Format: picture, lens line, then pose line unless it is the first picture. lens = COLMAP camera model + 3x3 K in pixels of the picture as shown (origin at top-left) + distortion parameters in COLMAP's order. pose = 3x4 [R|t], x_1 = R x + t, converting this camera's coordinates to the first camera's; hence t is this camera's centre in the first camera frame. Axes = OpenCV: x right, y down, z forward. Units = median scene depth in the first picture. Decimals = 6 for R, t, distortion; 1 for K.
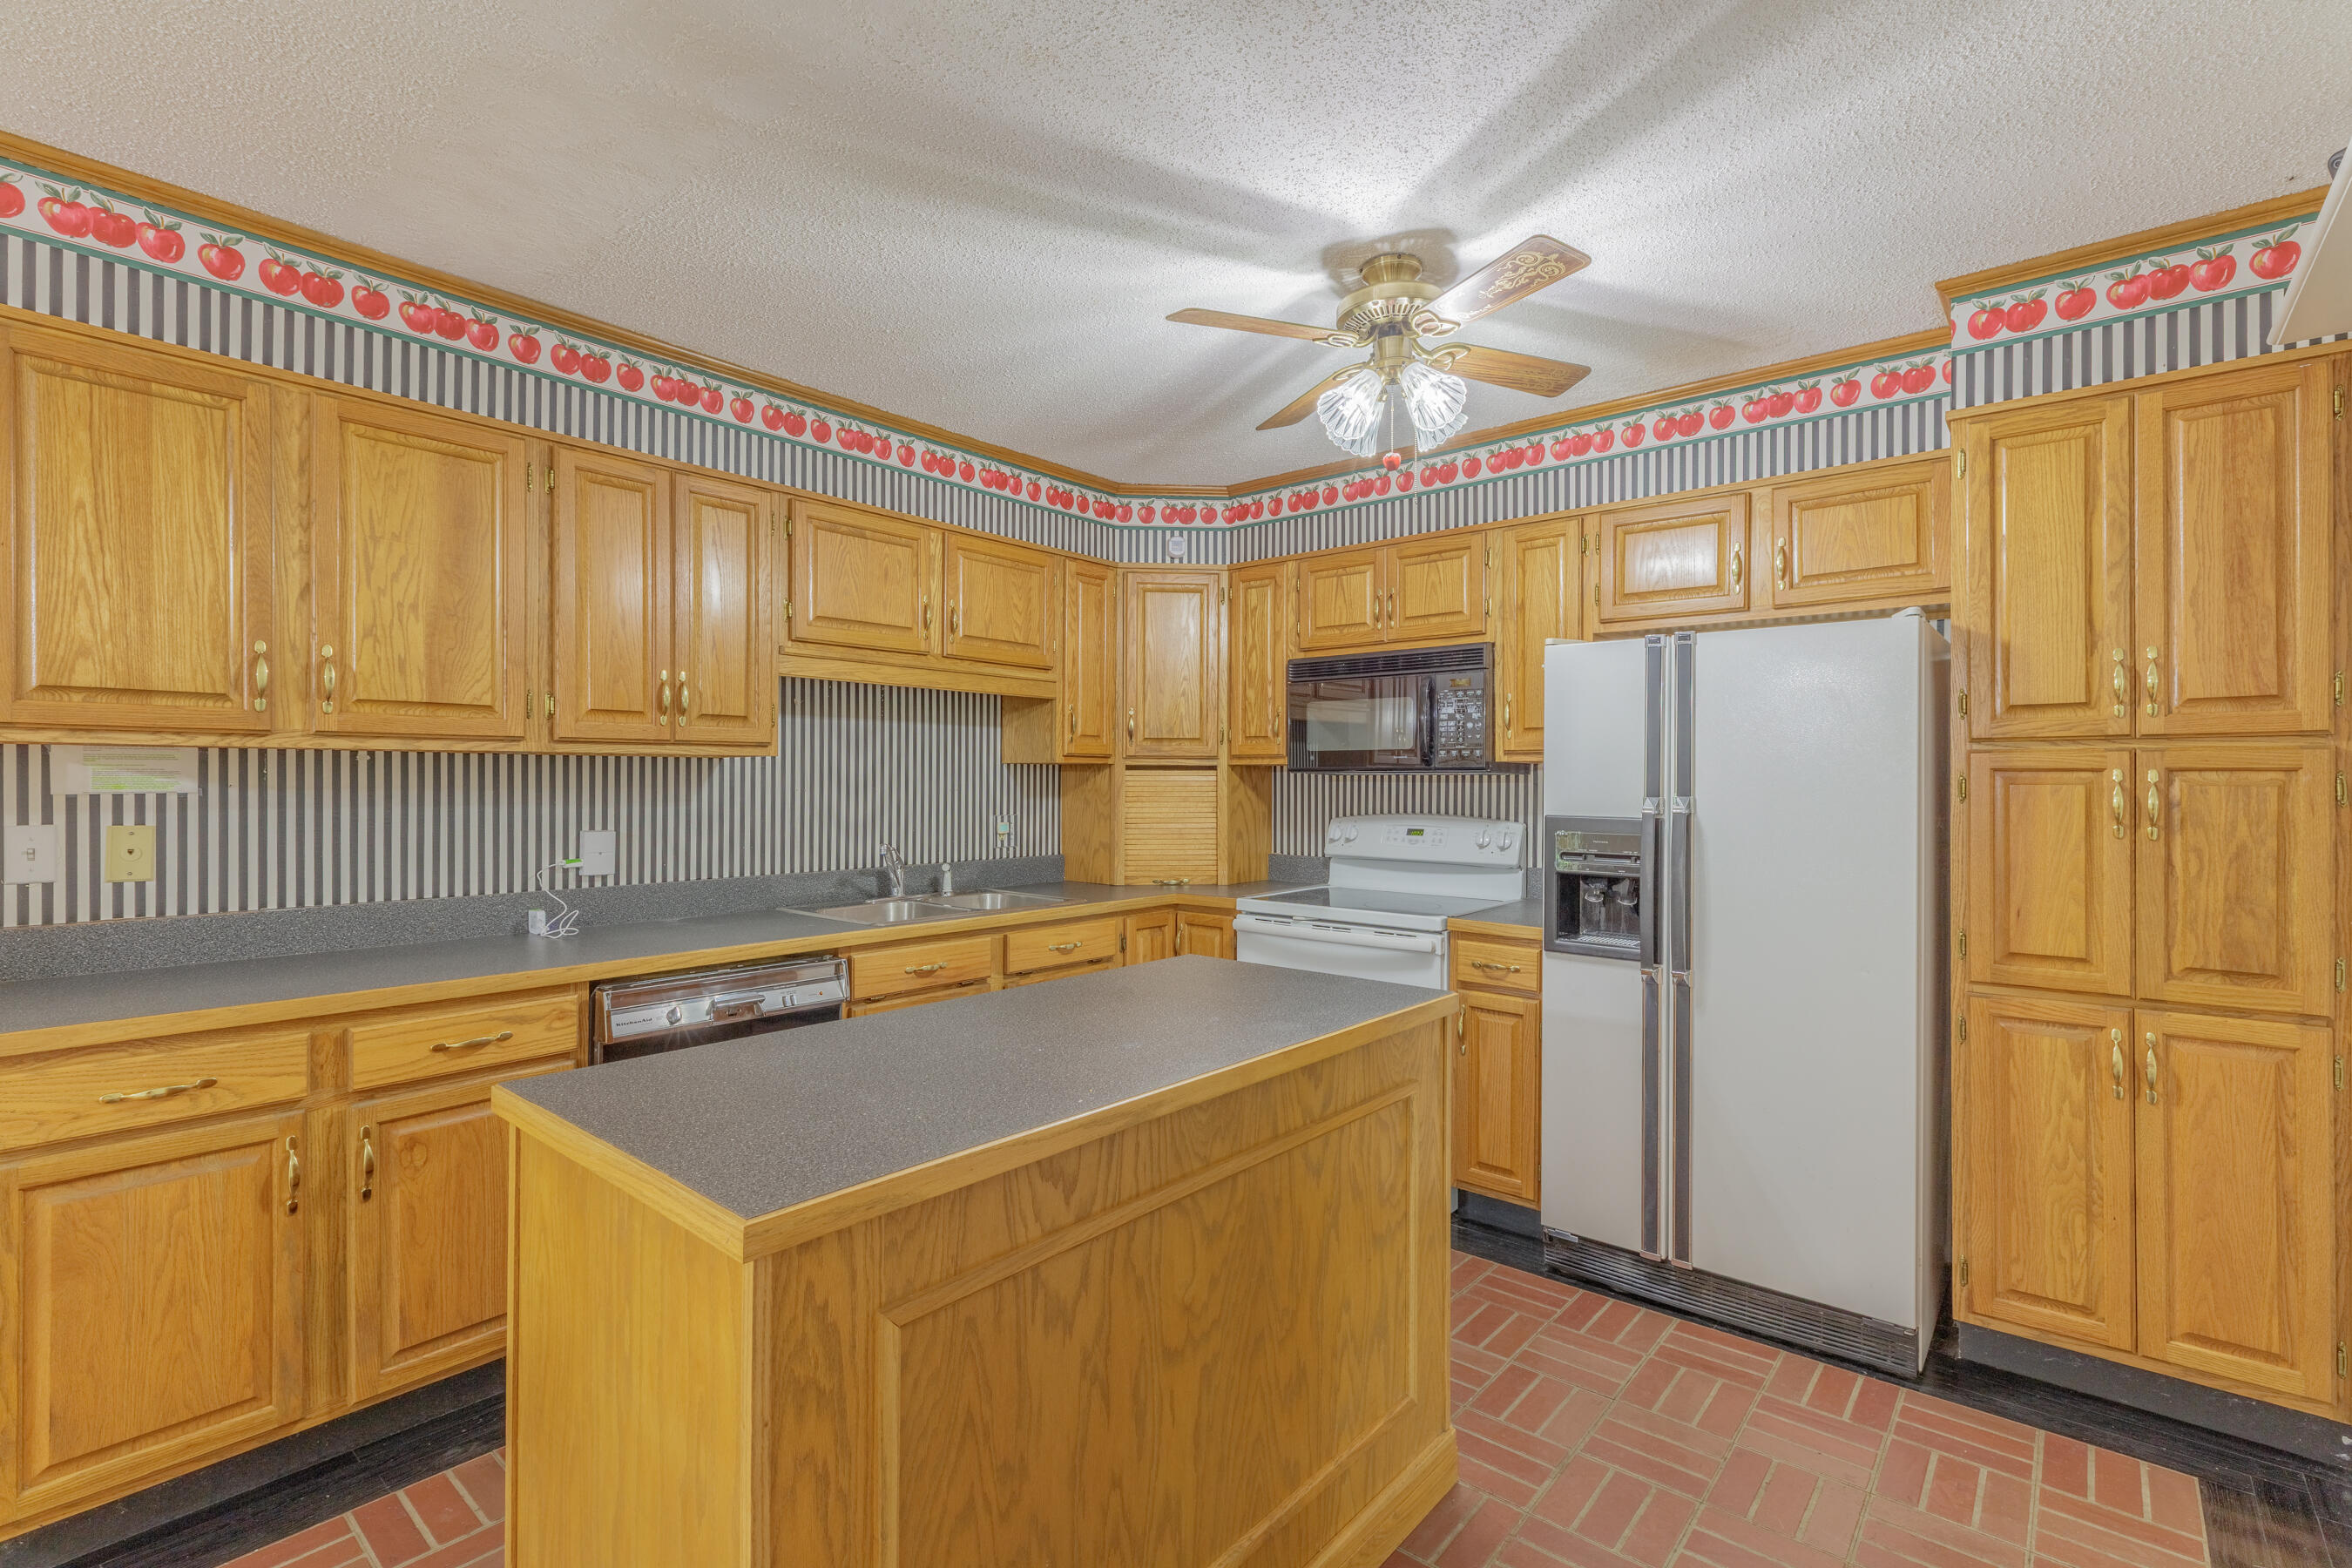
lens RADIAL K [[1044.3, 0, 1189.1], [0, 1044.3, 781.4], [0, 0, 1]] dist [0.004677, -0.001570]
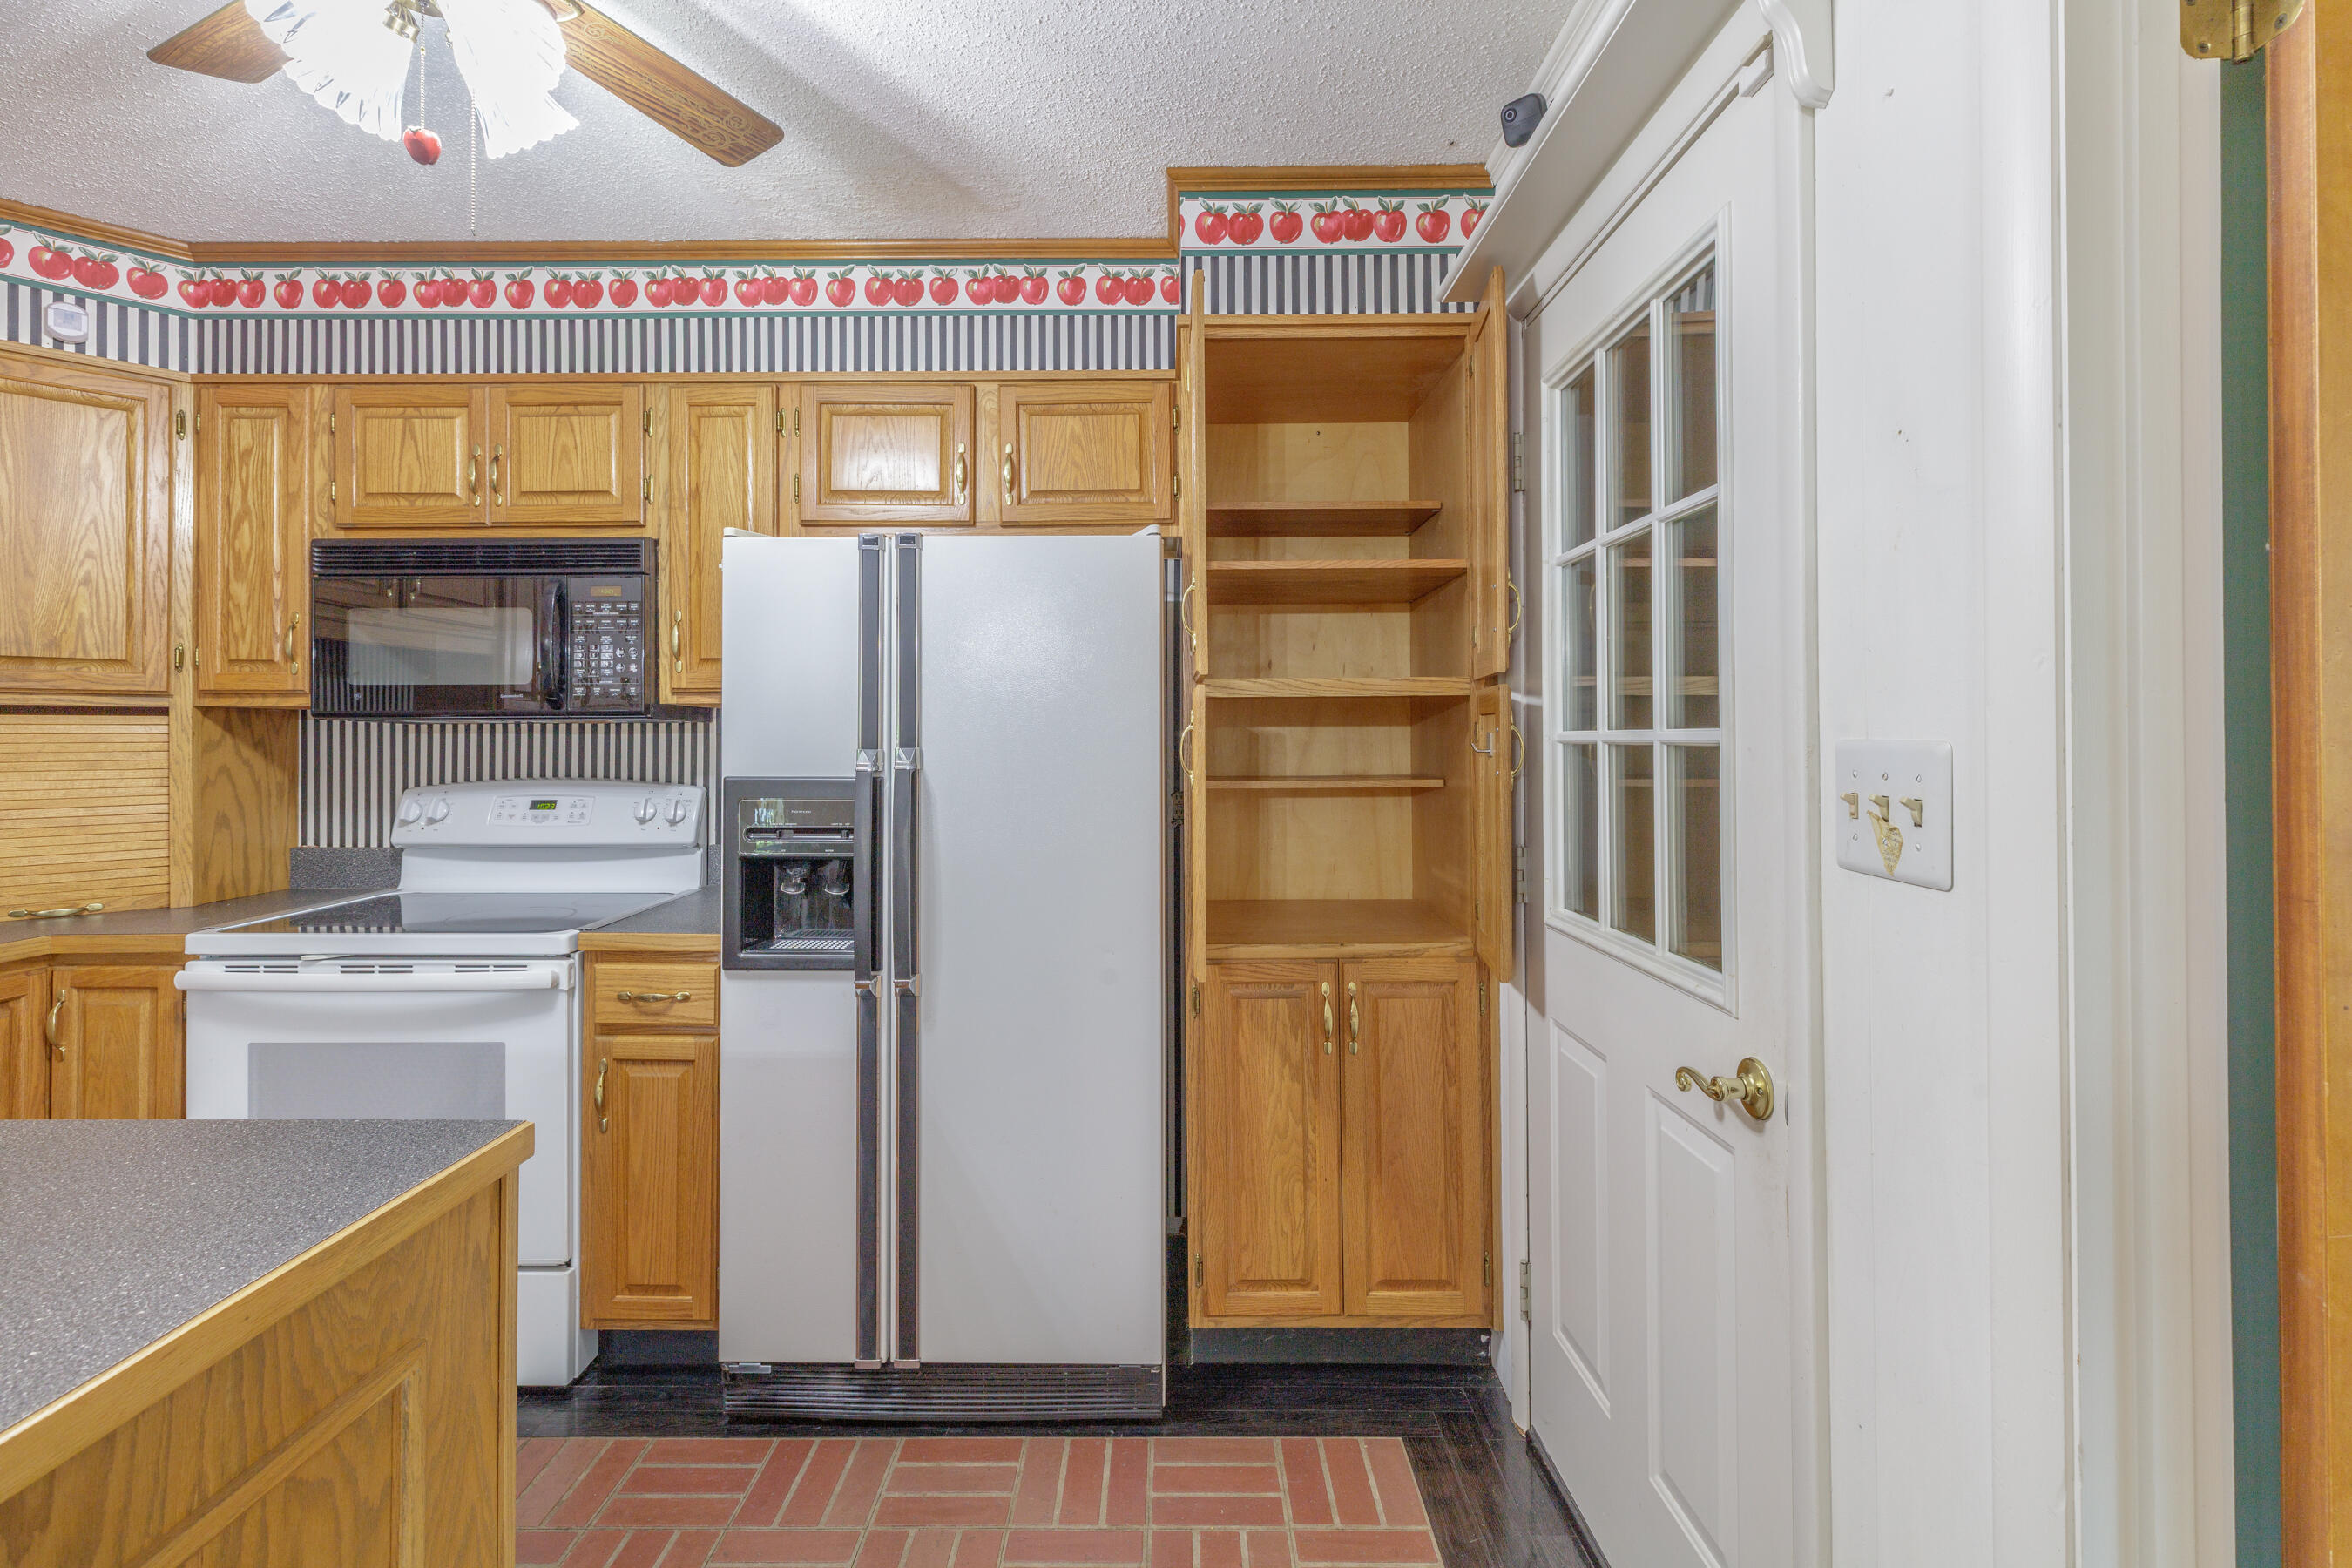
lens RADIAL K [[1044.3, 0, 1160.9], [0, 1044.3, 727.2], [0, 0, 1]] dist [0.004677, -0.001570]
pose [[0.763824, 0.000132, 0.645425, 0.111309], [0.005829, 0.999958, -0.007102, 0.005436], [-0.645399, 0.009187, 0.763791, 0.272340]]
